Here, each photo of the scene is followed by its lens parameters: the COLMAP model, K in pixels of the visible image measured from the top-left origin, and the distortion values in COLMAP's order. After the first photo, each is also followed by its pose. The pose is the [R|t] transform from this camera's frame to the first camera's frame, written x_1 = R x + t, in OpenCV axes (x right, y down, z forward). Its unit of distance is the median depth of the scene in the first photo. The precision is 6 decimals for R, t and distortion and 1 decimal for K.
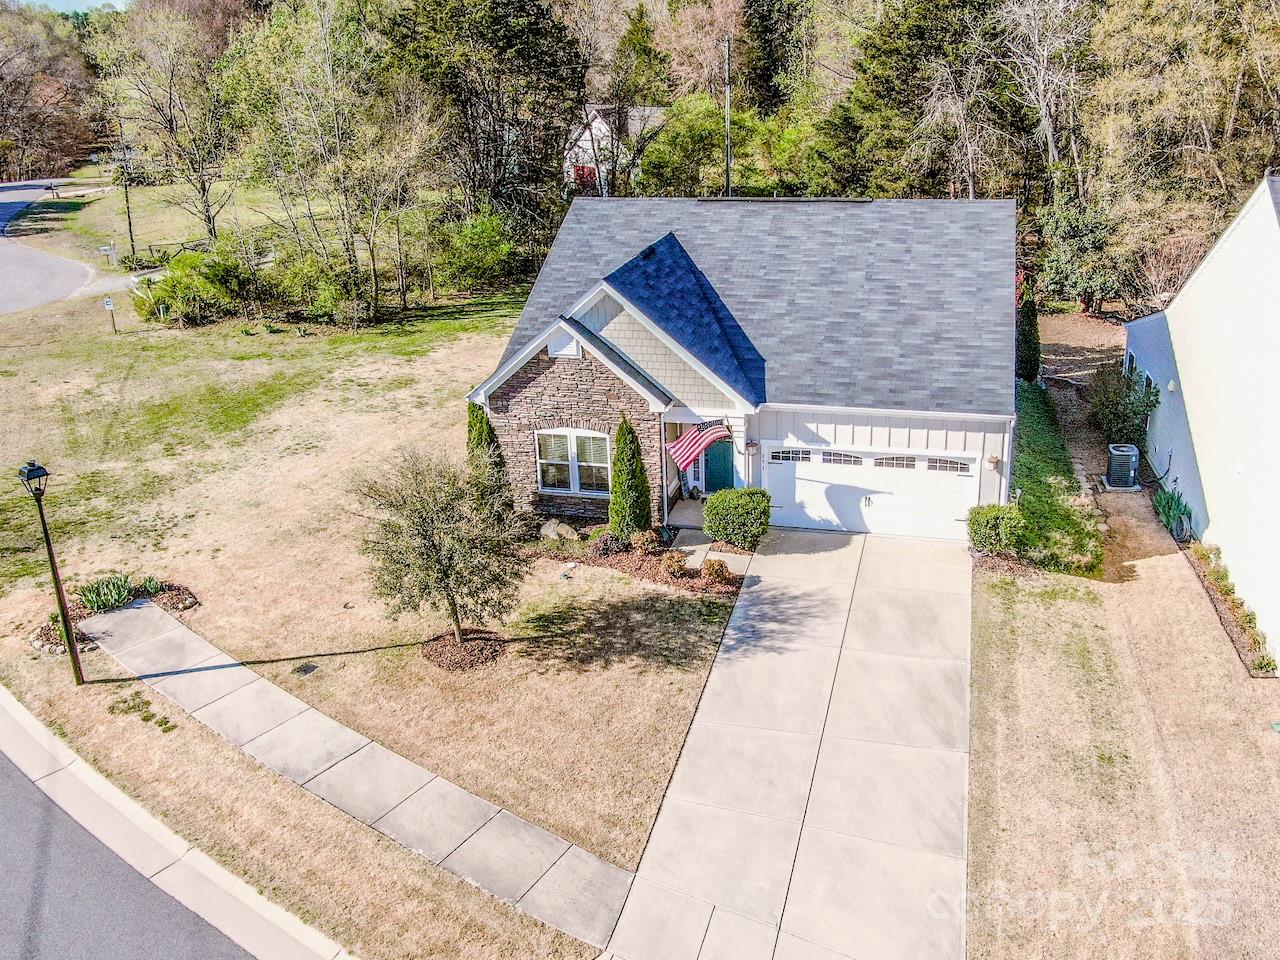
lens RADIAL K [[1134.7, 0, 691.3], [0, 1134.7, 477.3], [0, 0, 1]] dist [-0.013817, -0.001140]
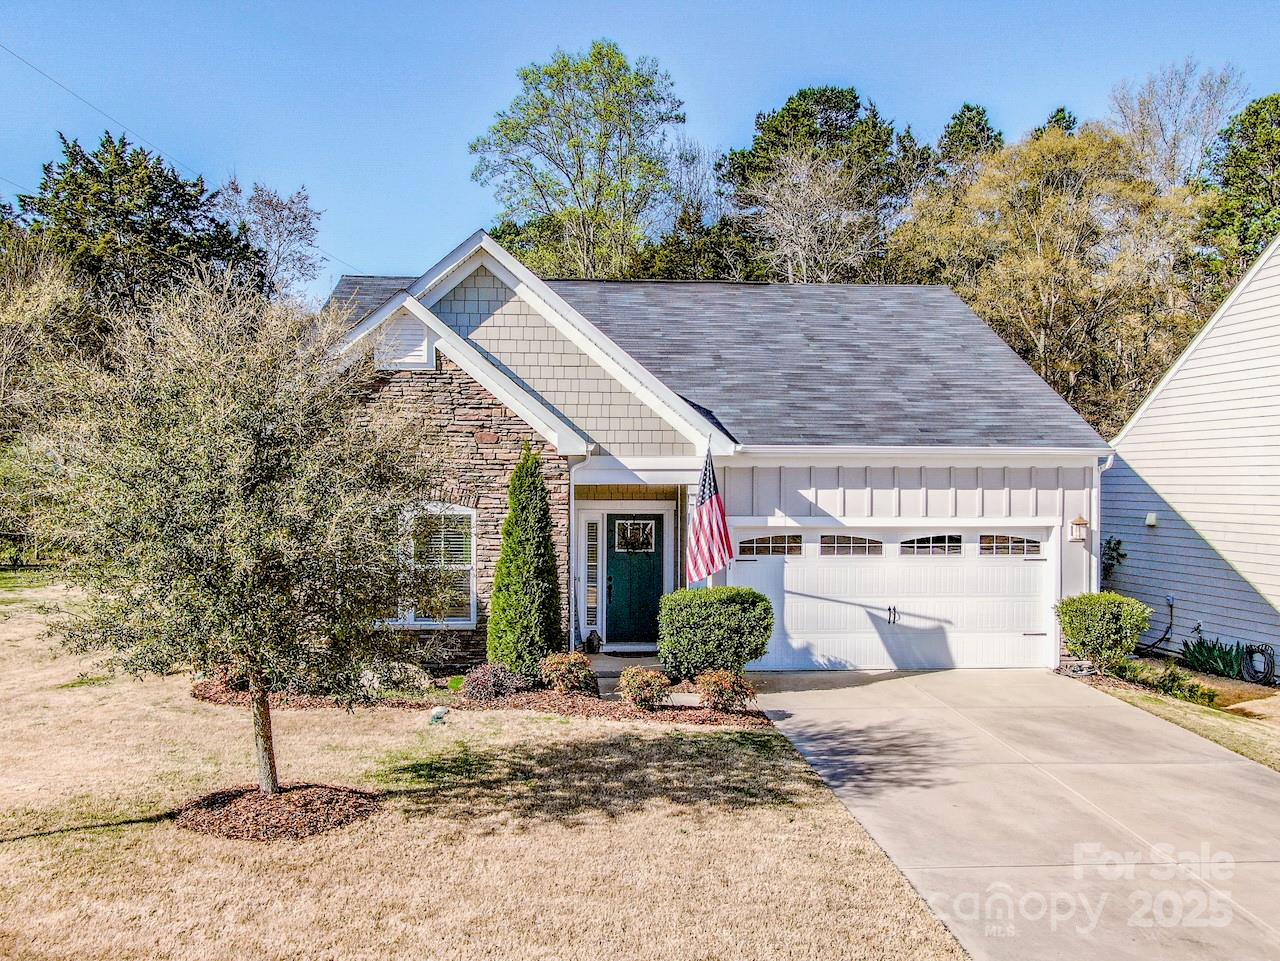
lens RADIAL K [[1172.8, 0, 686.0], [0, 1172.8, 502.4], [0, 0, 1]] dist [-0.002678, -0.000244]
pose [[0.943570, 0.017614, 0.330704, -0.170665], [0.100705, 0.936035, -0.337190, 0.172454], [-0.315490, 0.351466, 0.881441, 0.445120]]
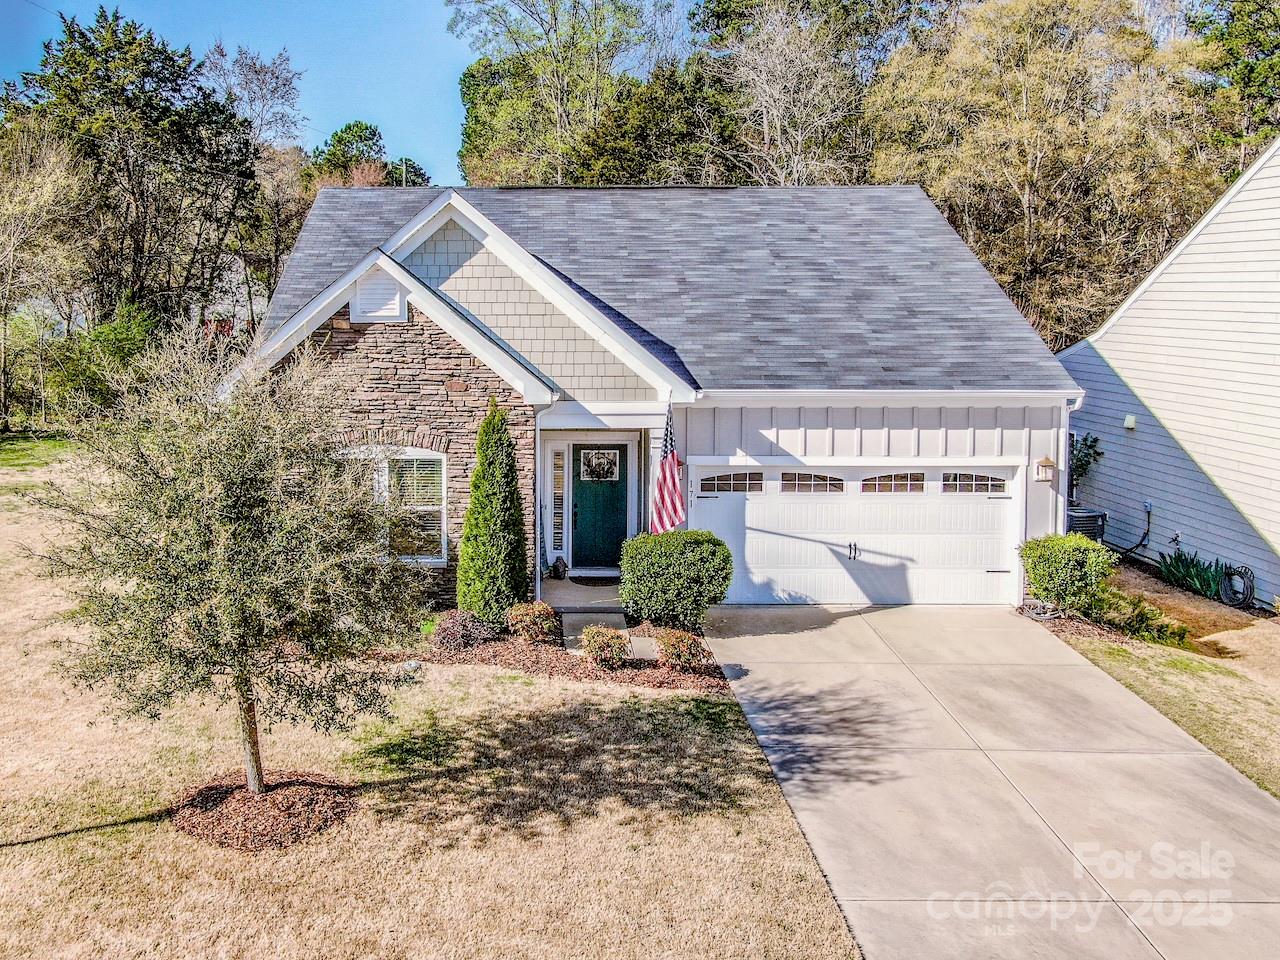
lens RADIAL K [[1170.3, 0, 546.3], [0, 1170.3, 363.0], [0, 0, 1]] dist [-0.004460, 0.004378]
pose [[0.971700, 0.007366, 0.236103, -0.169895], [0.066584, 0.950443, -0.303686, 0.110176], [-0.226640, 0.310812, 0.923055, 0.403043]]
